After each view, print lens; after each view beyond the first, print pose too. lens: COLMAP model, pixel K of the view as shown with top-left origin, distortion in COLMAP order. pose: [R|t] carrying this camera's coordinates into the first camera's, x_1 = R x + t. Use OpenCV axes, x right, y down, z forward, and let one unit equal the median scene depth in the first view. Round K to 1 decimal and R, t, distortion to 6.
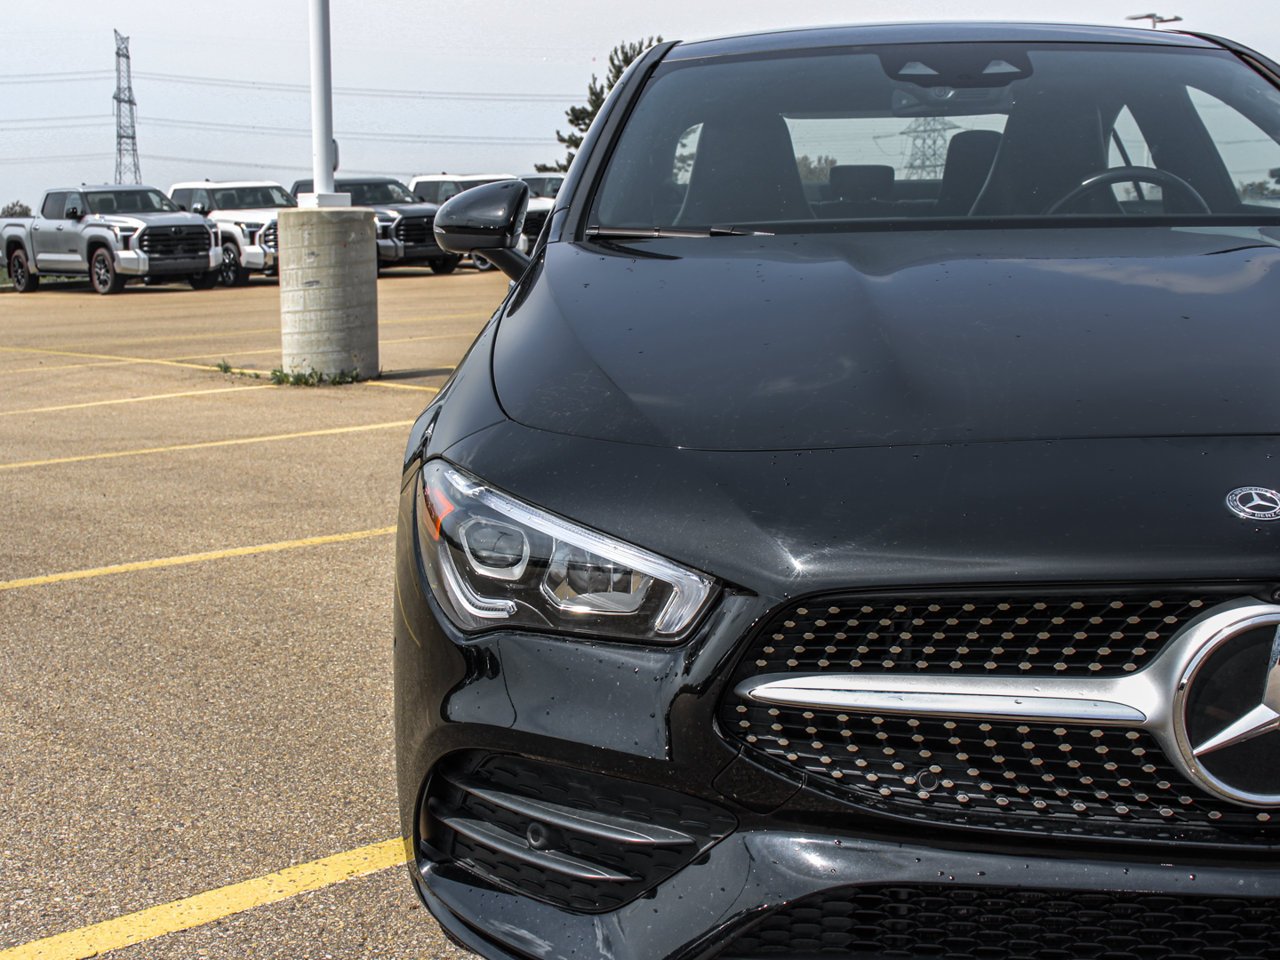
lens RADIAL K [[1737.7, 0, 615.1], [0, 1737.7, 477.5], [0, 0, 1]] dist [-0.002636, 0.027643]
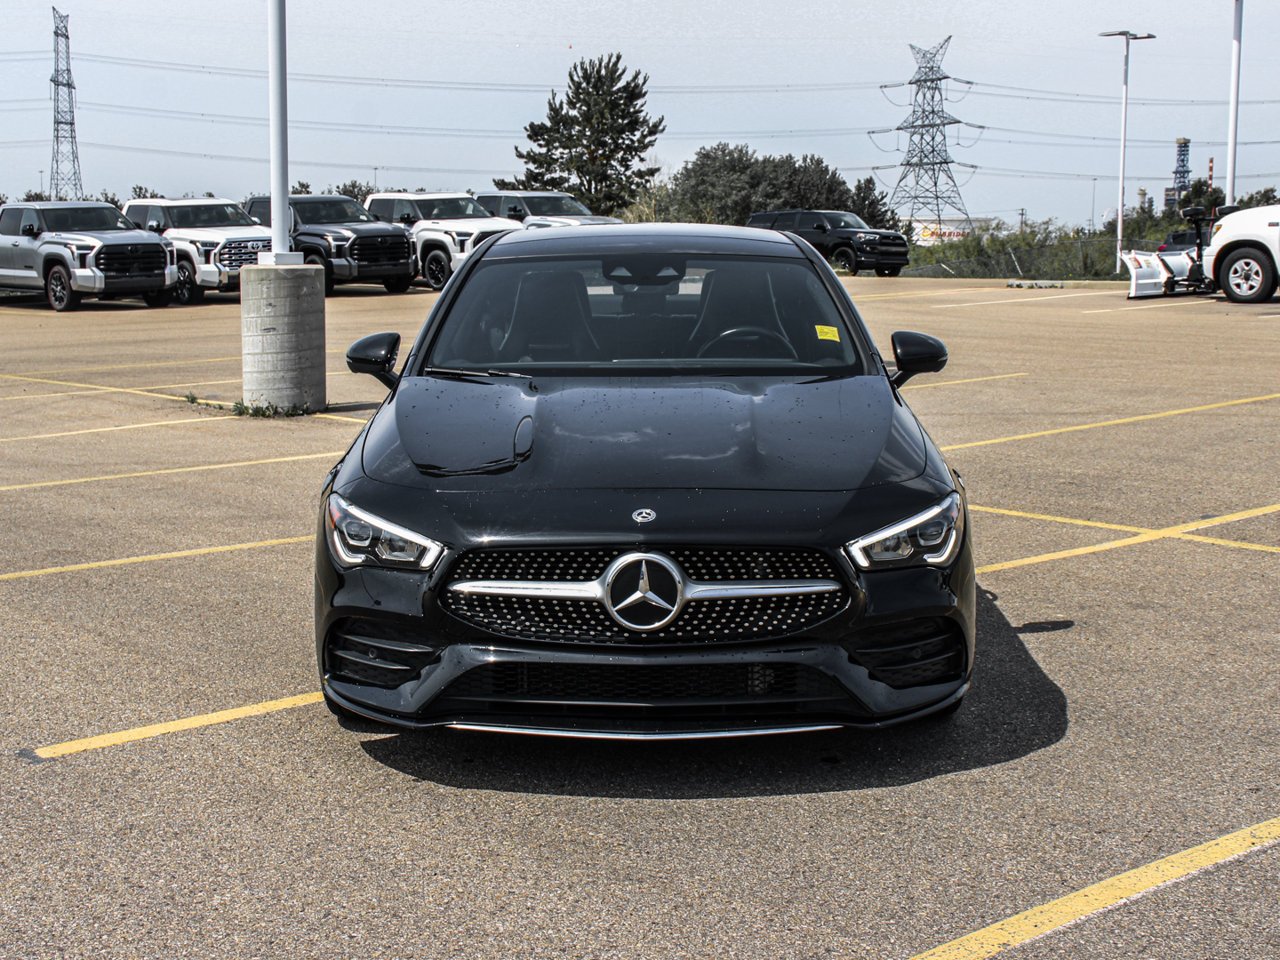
lens RADIAL K [[1864.9, 0, 640.0], [0, 1864.9, 480.0], [0, 0, 1]] dist [-0.013818, 0.087670]
pose [[0.999569, 0.009977, 0.027592, 0.041920], [-0.009743, 0.999916, -0.008603, -0.002070], [-0.027676, 0.008330, 0.999582, -0.263894]]
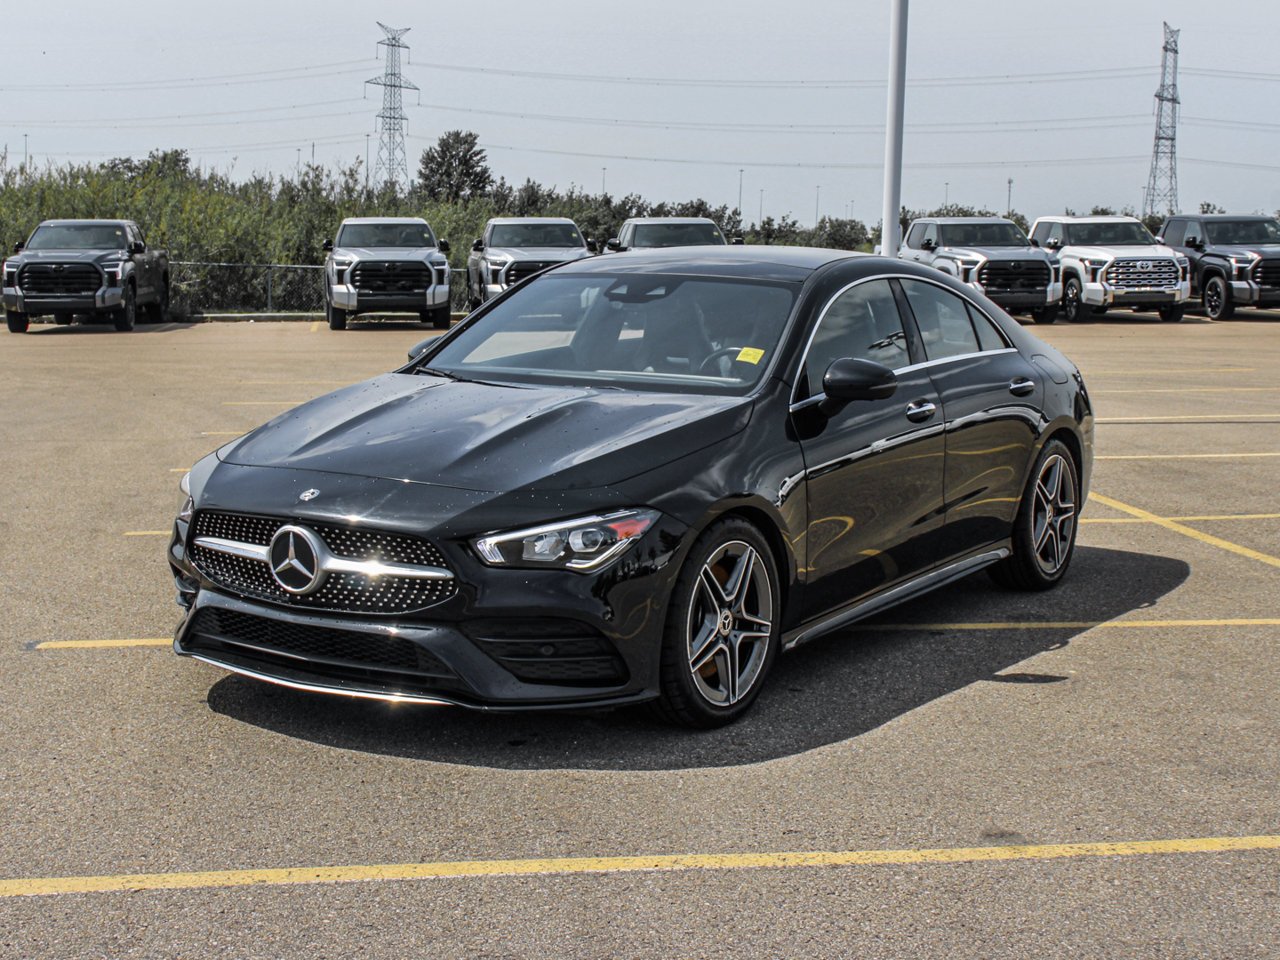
lens RADIAL K [[1909.9, 0, 640.0], [0, 1909.9, 480.0], [0, 0, 1]] dist [-0.017167, 0.109246]
pose [[0.860563, 0.096707, -0.500079, 0.369298], [-0.104860, 0.994416, 0.011855, -0.016011], [0.498433, 0.042236, 0.865899, -0.231967]]
